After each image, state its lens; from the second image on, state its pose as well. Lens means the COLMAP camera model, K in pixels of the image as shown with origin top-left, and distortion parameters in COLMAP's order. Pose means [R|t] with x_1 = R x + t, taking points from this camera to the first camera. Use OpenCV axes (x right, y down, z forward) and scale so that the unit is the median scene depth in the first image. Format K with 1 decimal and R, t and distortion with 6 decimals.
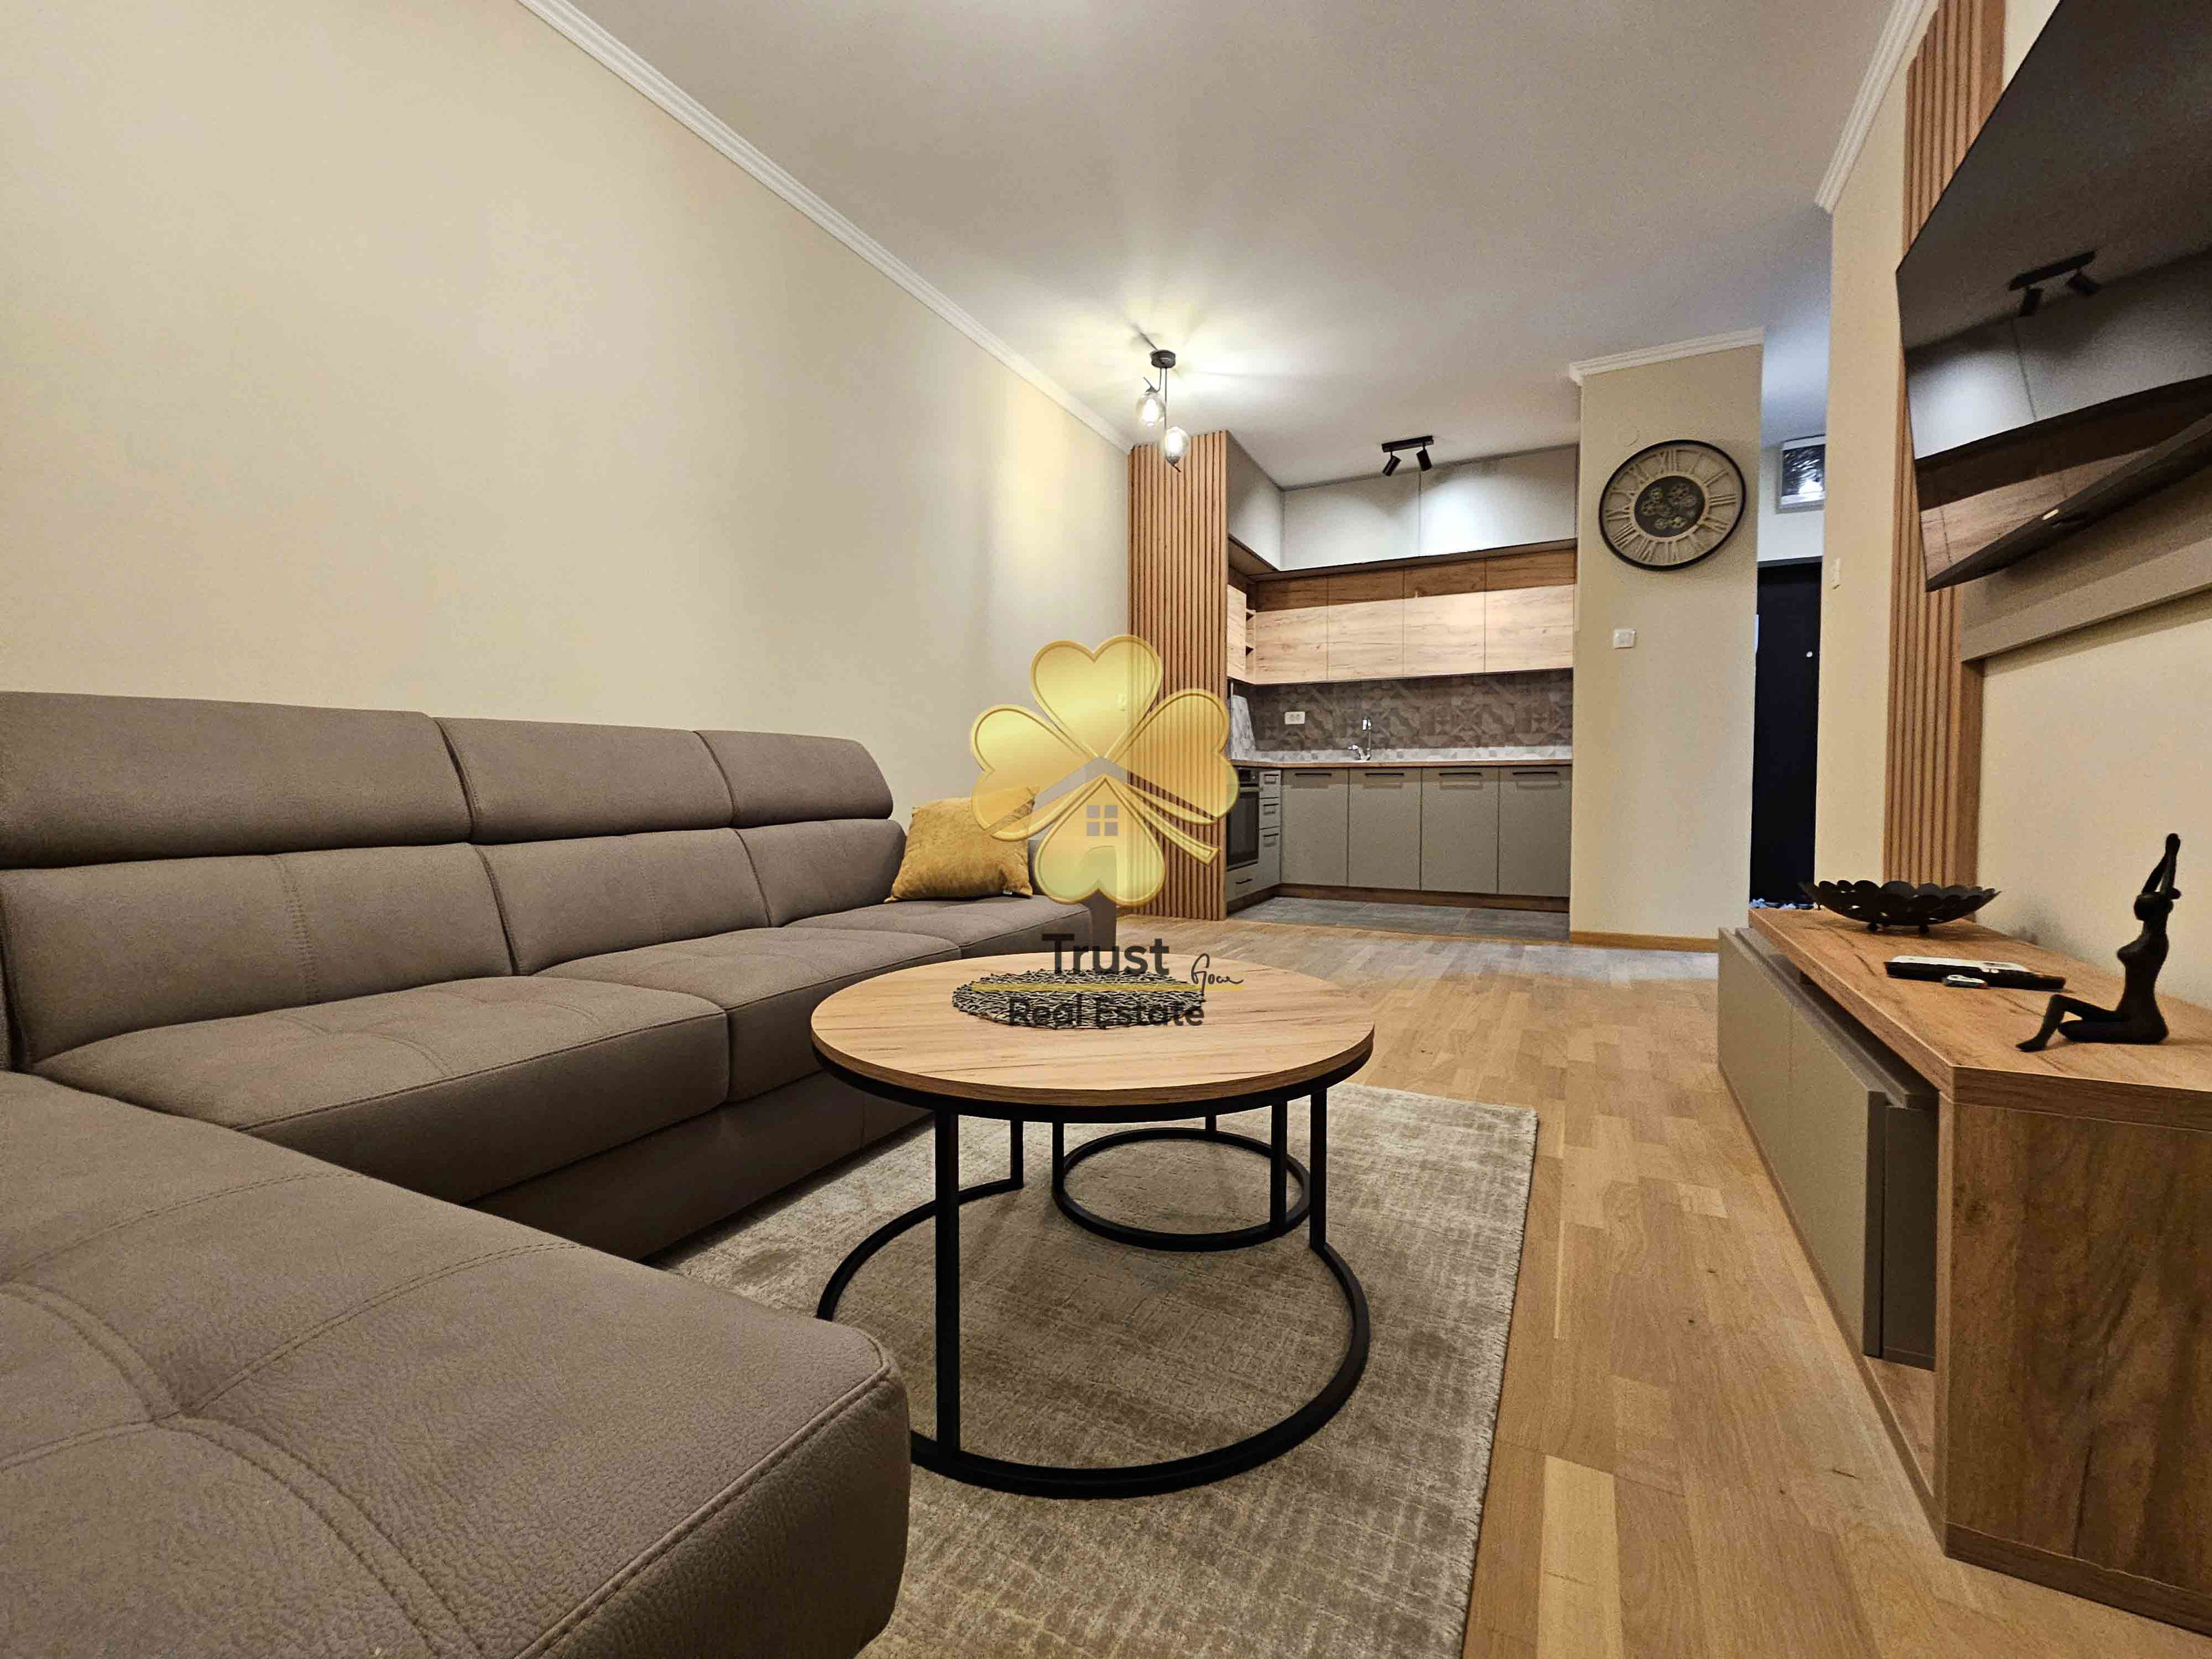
lens RADIAL K [[905.9, 0, 1109.5], [0, 905.9, 821.1], [0, 0, 1]] dist [0.002971, 0.000264]
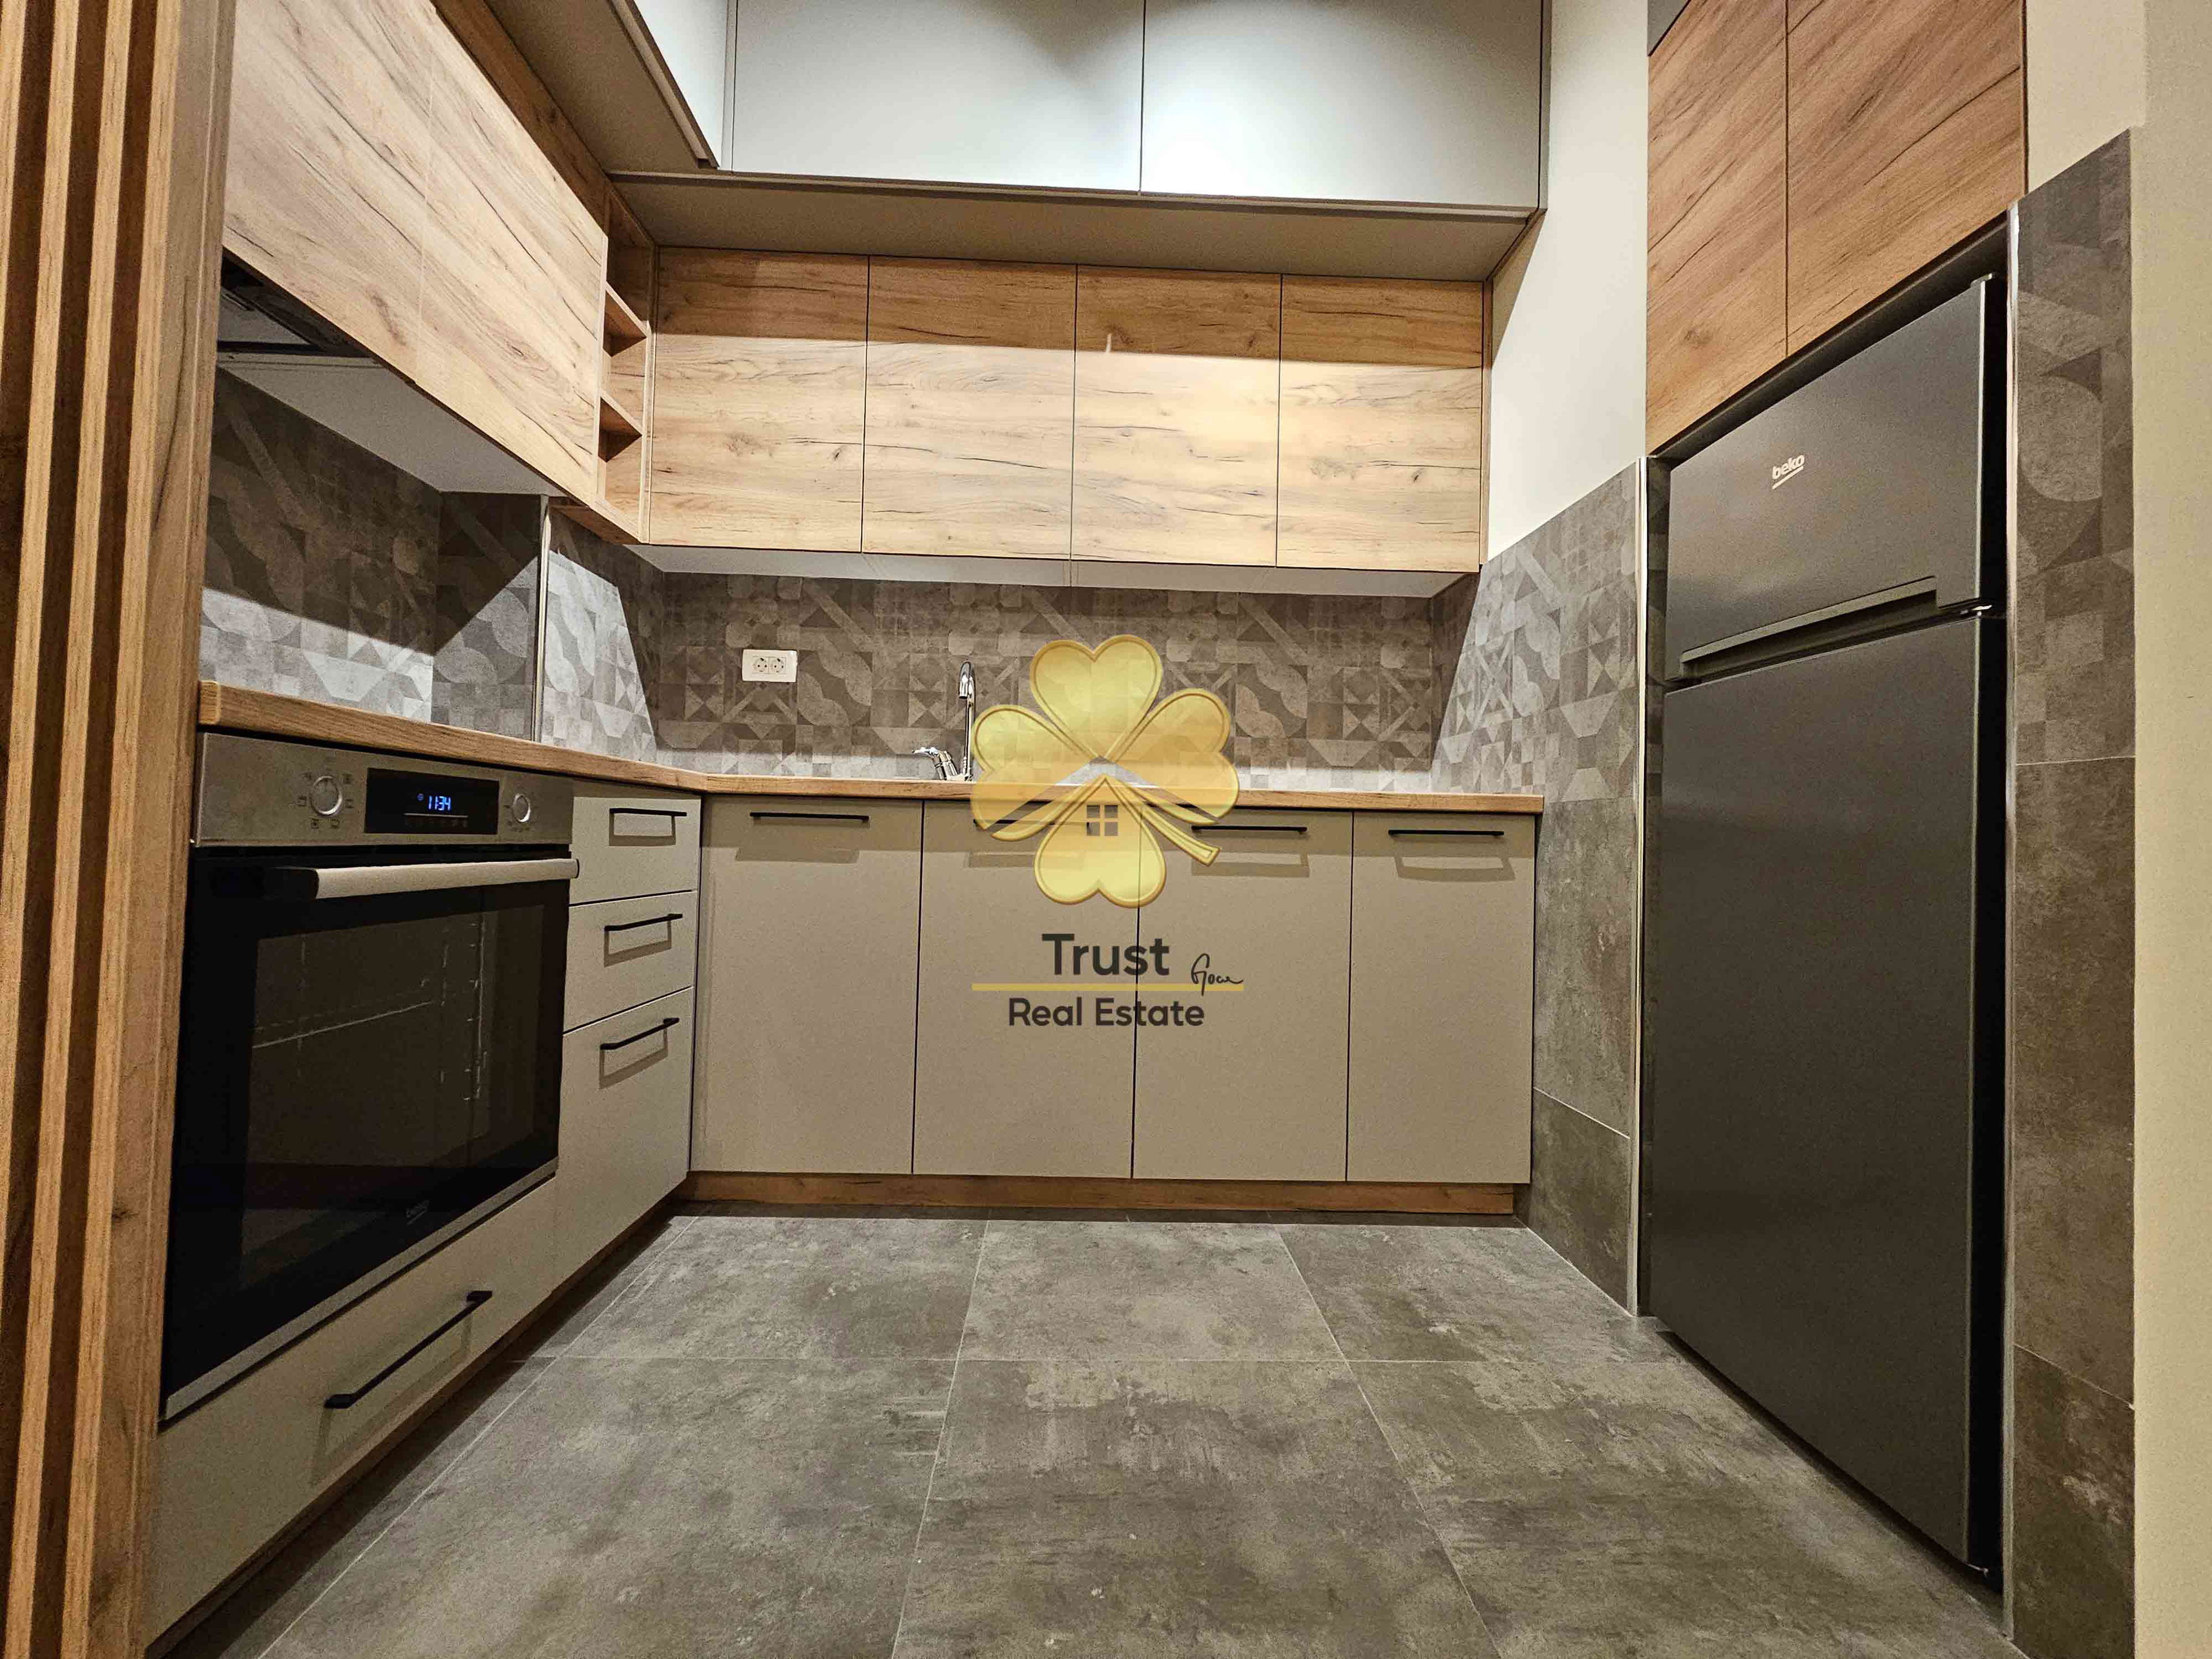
lens RADIAL K [[905.9, 0, 1105.5], [0, 905.9, 821.2], [0, 0, 1]] dist [0.002971, 0.000264]
pose [[0.873002, 0.036088, 0.486379, 0.157745], [-0.007601, 0.998144, -0.060417, -0.031224], [-0.487657, 0.049047, 0.871657, 0.660162]]
